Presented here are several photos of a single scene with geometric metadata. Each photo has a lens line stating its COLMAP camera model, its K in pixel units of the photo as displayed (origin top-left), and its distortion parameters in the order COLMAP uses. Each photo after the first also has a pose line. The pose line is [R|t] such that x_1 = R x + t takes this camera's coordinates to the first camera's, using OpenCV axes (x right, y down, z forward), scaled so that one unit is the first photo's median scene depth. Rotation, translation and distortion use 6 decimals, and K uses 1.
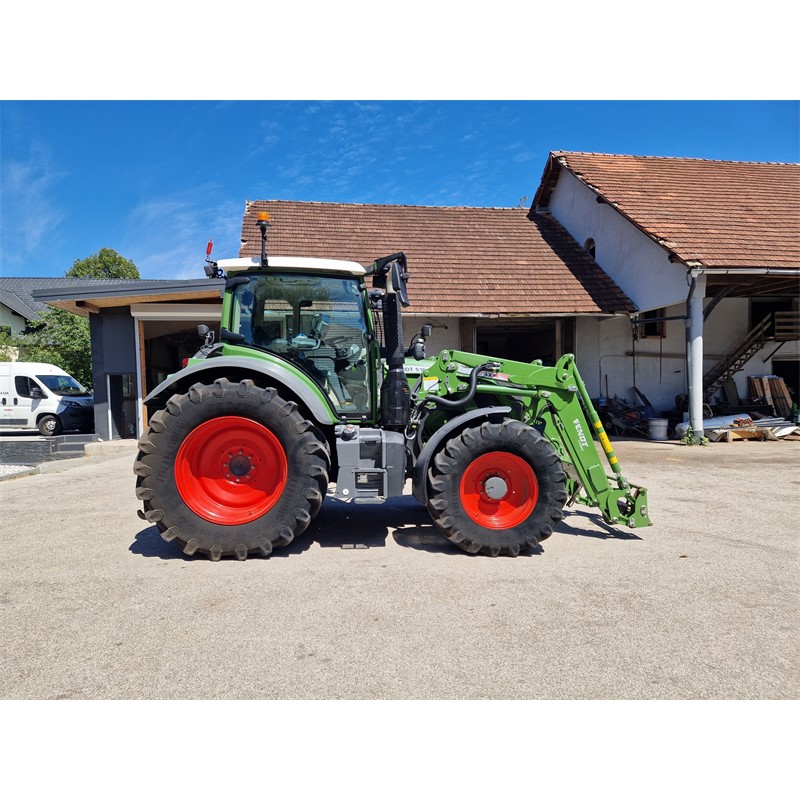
lens RADIAL K [[536.0, 0, 396.1], [0, 536.0, 399.9], [0, 0, 1]] dist [0.082115, -0.074488]
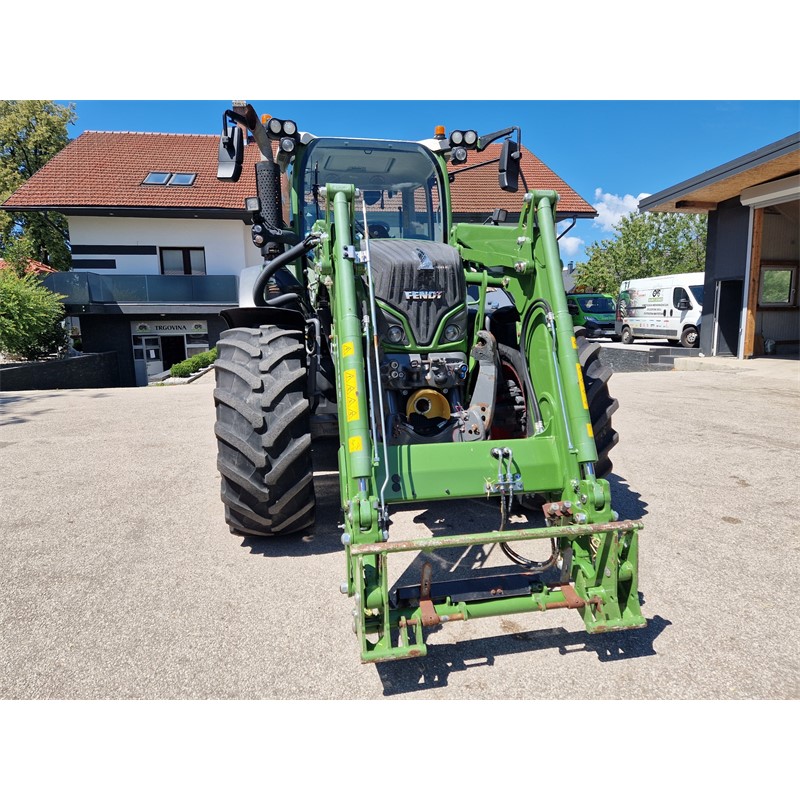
lens RADIAL K [[534.0, 0, 392.6], [0, 534.0, 401.6], [0, 0, 1]] dist [0.087522, -0.078718]
pose [[0.132982, 0.158040, -0.978437, 0.827777], [-0.003035, 0.987265, 0.159054, 0.019605], [0.991114, -0.018182, 0.131769, 1.046343]]
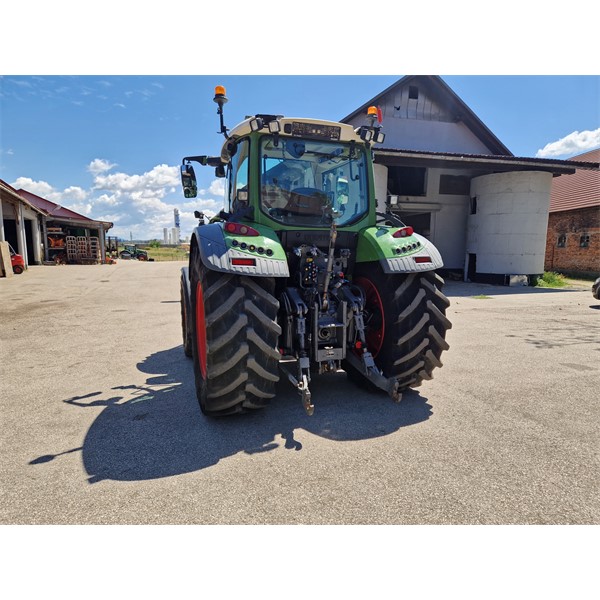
lens RADIAL K [[399.3, 0, 302.9], [0, 399.3, 297.4], [0, 0, 1]] dist [0.081087, -0.073431]
pose [[-0.292687, -0.097020, 0.951274, -1.064165], [0.019101, 0.994048, 0.107260, -0.024131], [-0.956018, 0.049564, -0.289092, 1.376348]]
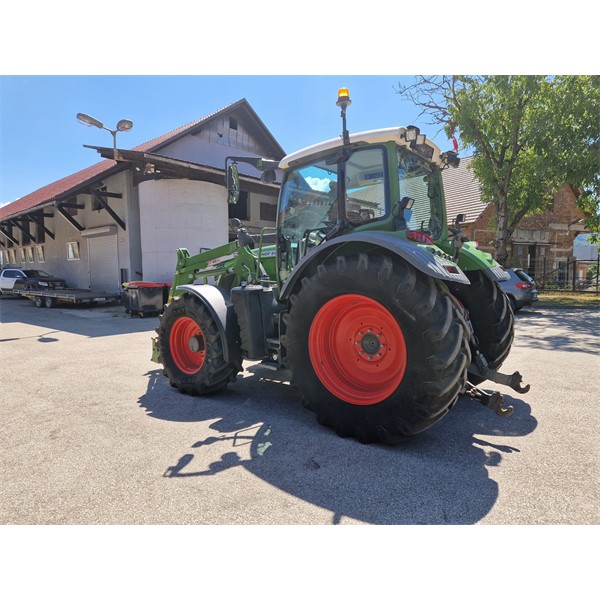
lens RADIAL K [[398.7, 0, 297.7], [0, 398.7, 291.3], [0, 0, 1]] dist [0.049403, -0.003338]
pose [[-0.741821, -0.010207, 0.670520, -0.680243], [0.032068, 0.998200, 0.050673, -0.019770], [-0.669831, 0.059093, -0.740158, 1.886702]]
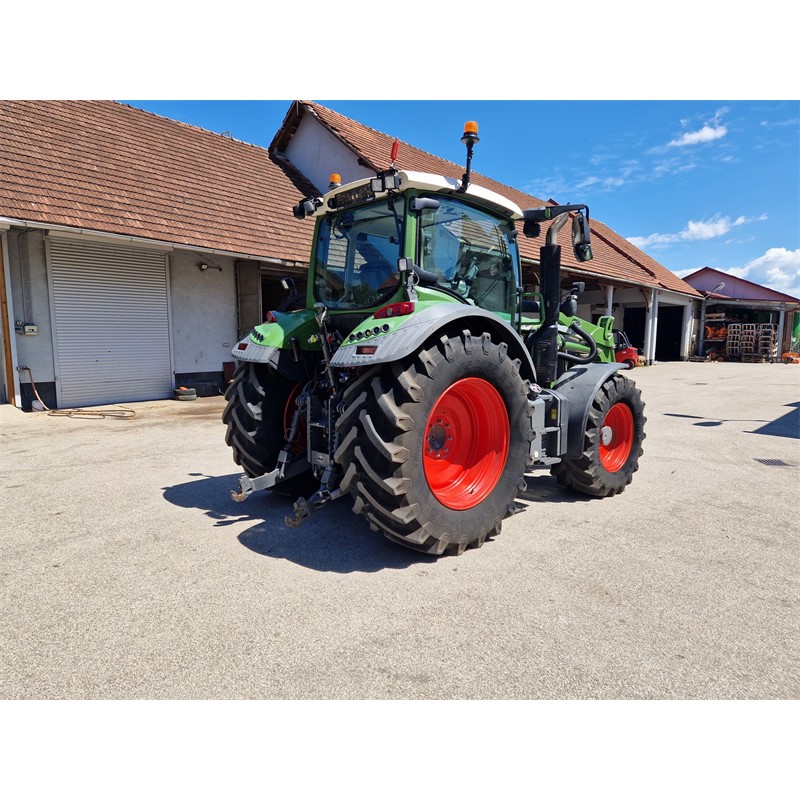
lens RADIAL K [[532.4, 0, 403.8], [0, 532.4, 396.5], [0, 0, 1]] dist [0.081087, -0.073431]
pose [[0.768333, -0.047309, 0.638300, -0.816256], [-0.005870, 0.996702, 0.080938, -0.005674], [-0.640024, -0.065934, 0.765521, 0.407410]]
